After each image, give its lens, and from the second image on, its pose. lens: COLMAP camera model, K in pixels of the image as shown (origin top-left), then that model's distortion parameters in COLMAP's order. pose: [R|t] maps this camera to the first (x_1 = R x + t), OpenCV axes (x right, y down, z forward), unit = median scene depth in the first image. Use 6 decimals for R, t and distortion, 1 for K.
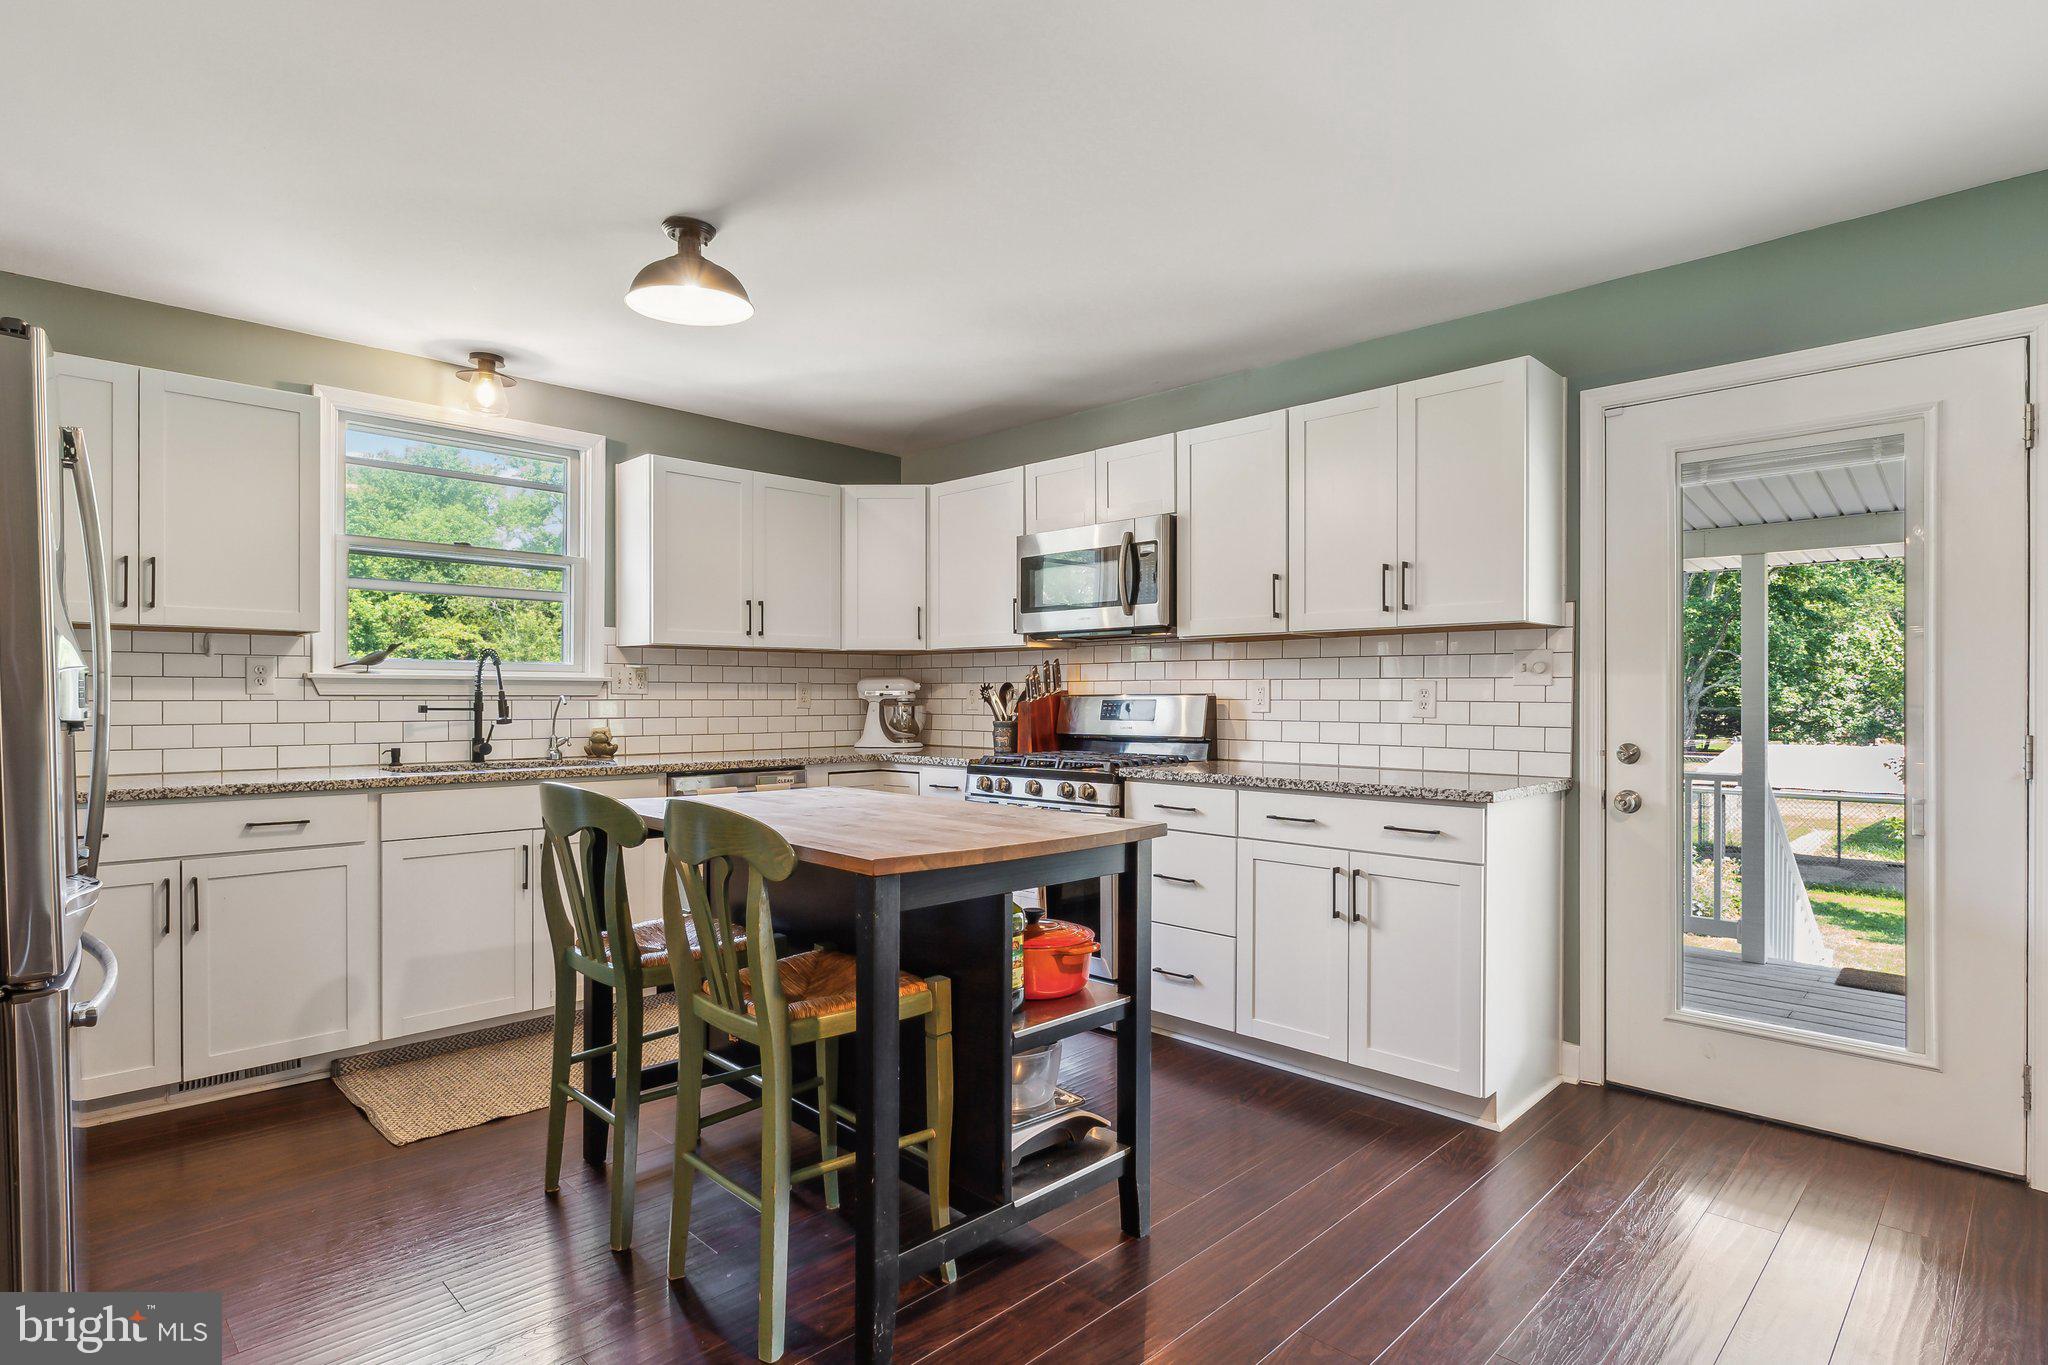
lens RADIAL K [[1049.7, 0, 1018.1], [0, 1049.7, 698.1], [0, 0, 1]] dist [0.000757, 0.000316]
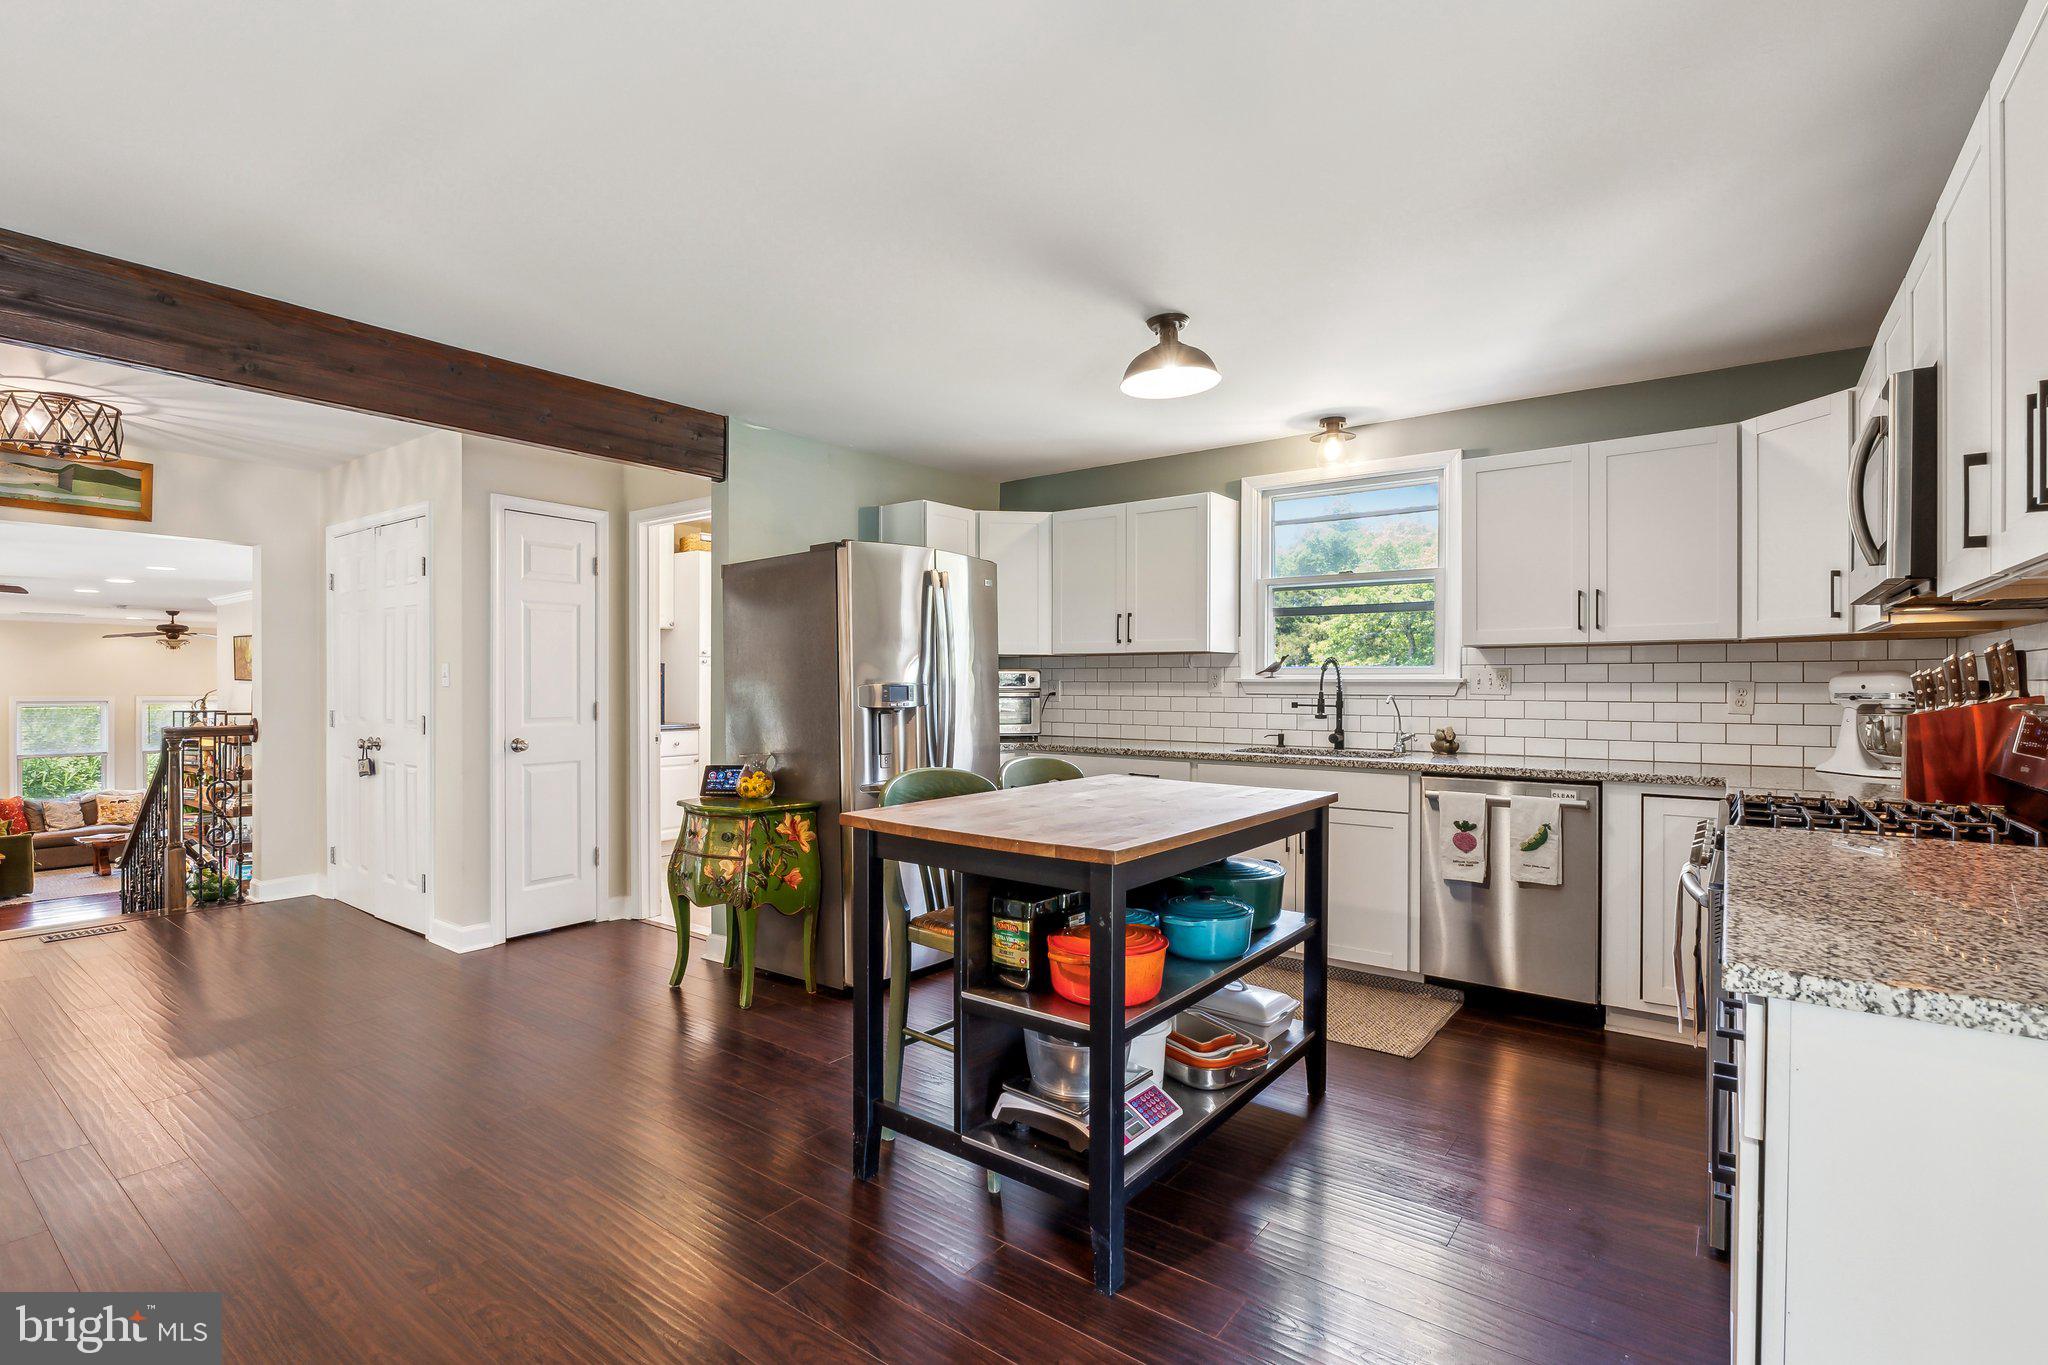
lens RADIAL K [[968.9, 0, 1021.8], [0, 968.9, 688.1], [0, 0, 1]] dist [-0.001718, -0.000537]
pose [[0.141395, 0.003556, -0.989947, 0.566066], [-0.003694, 0.999988, 0.003065, -0.012792], [0.989946, 0.003223, 0.141407, 0.480031]]
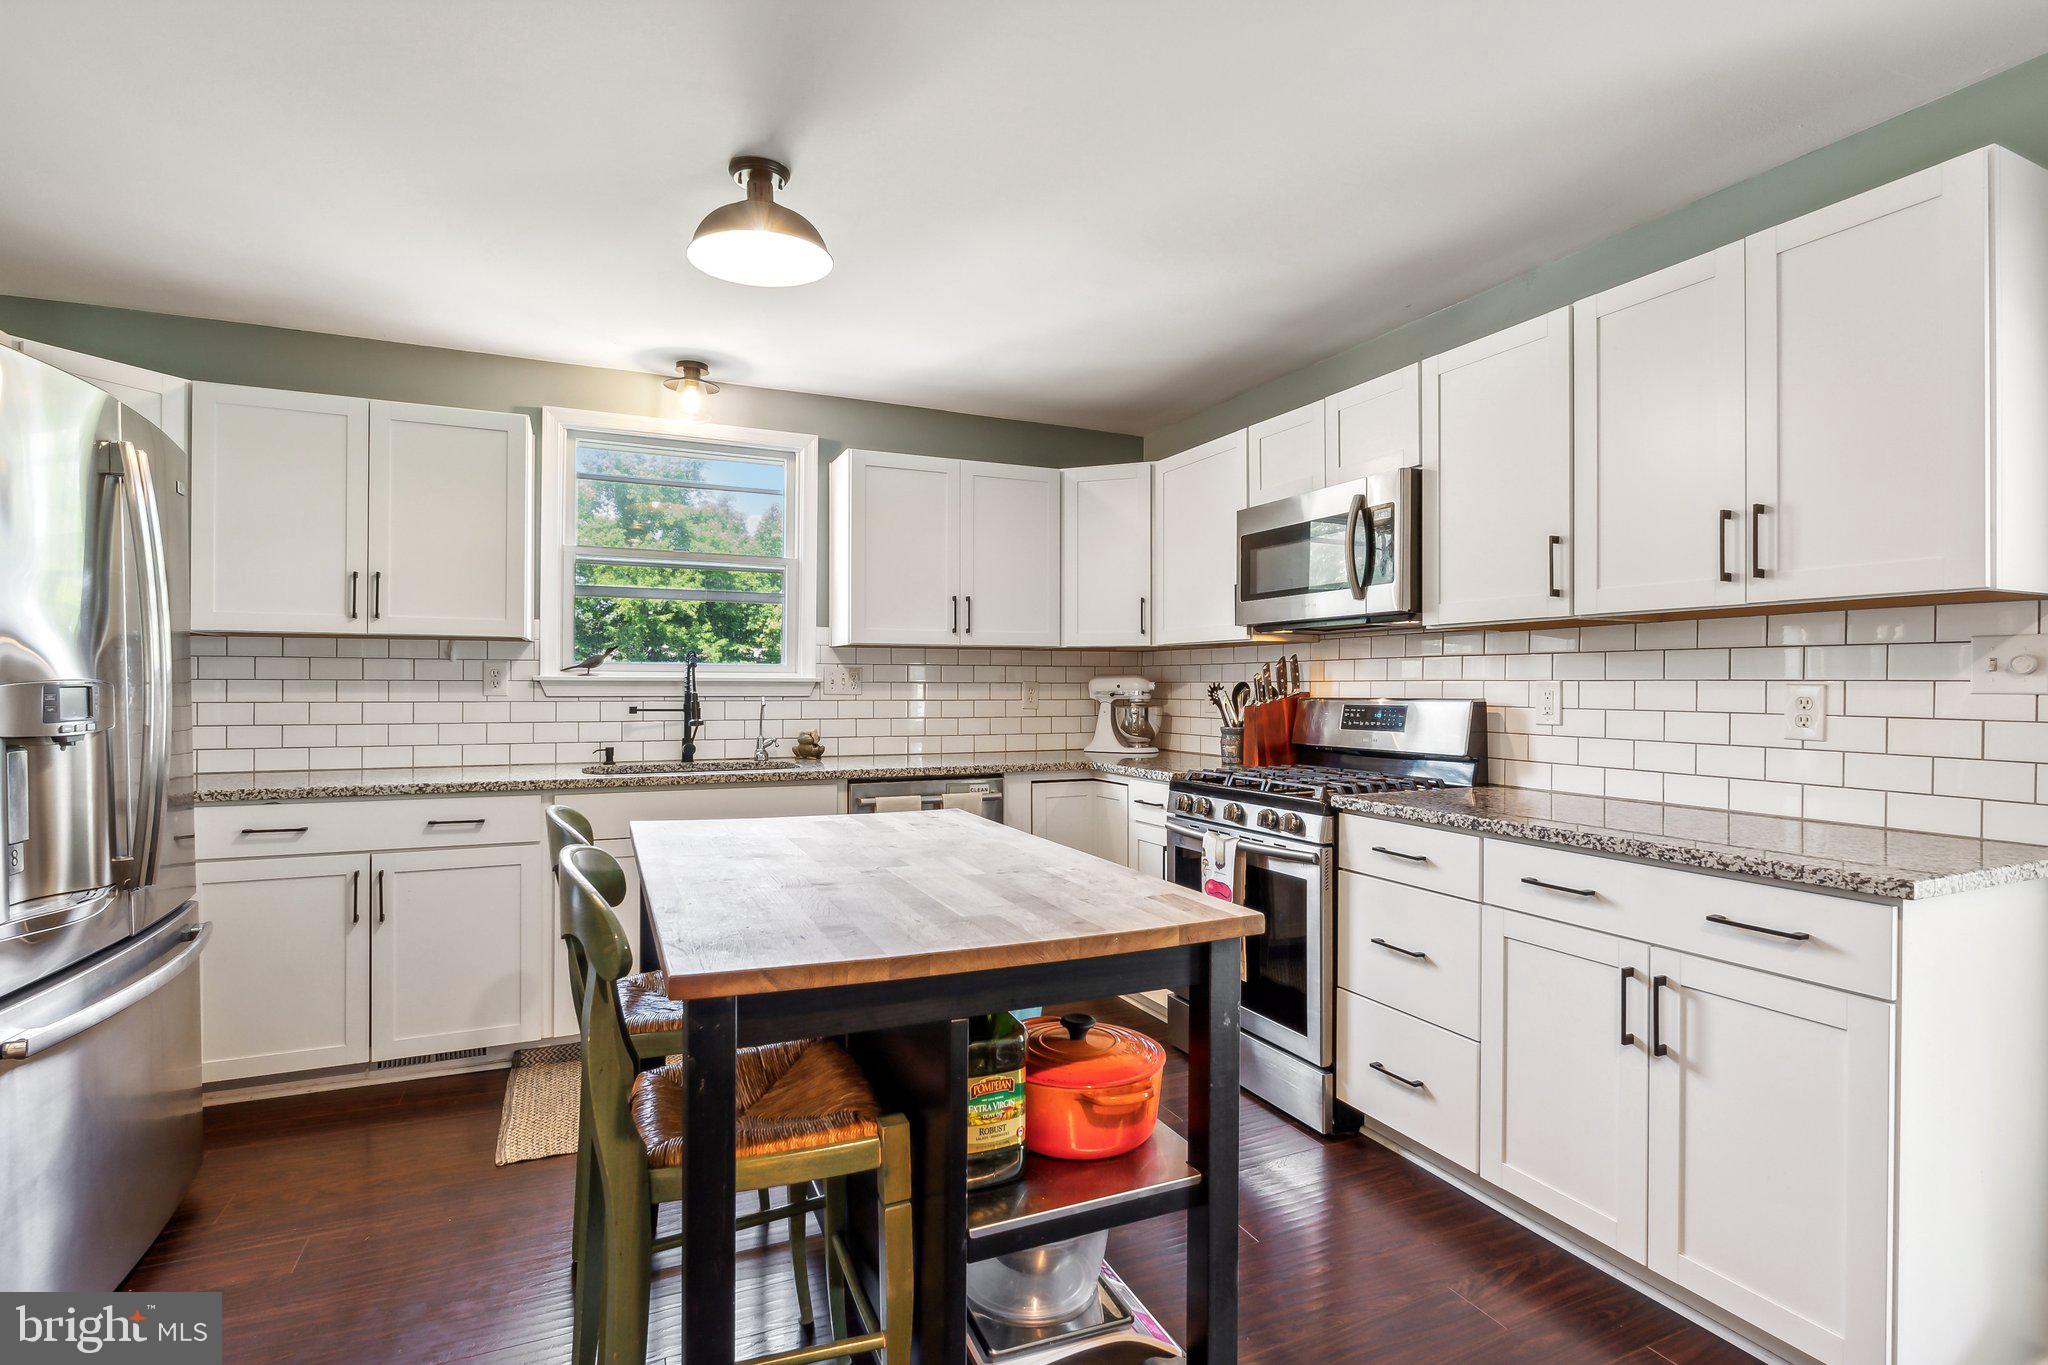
lens RADIAL K [[973.8, 0, 1024.0], [0, 973.8, 682.5], [0, 0, 1]] dist [-0.002883, 0.000504]
pose [[0.936853, 0.000304, -0.349722, 0.127268], [-0.002395, 0.999982, -0.005547, -0.012040], [0.349714, 0.006034, 0.936837, 0.228859]]
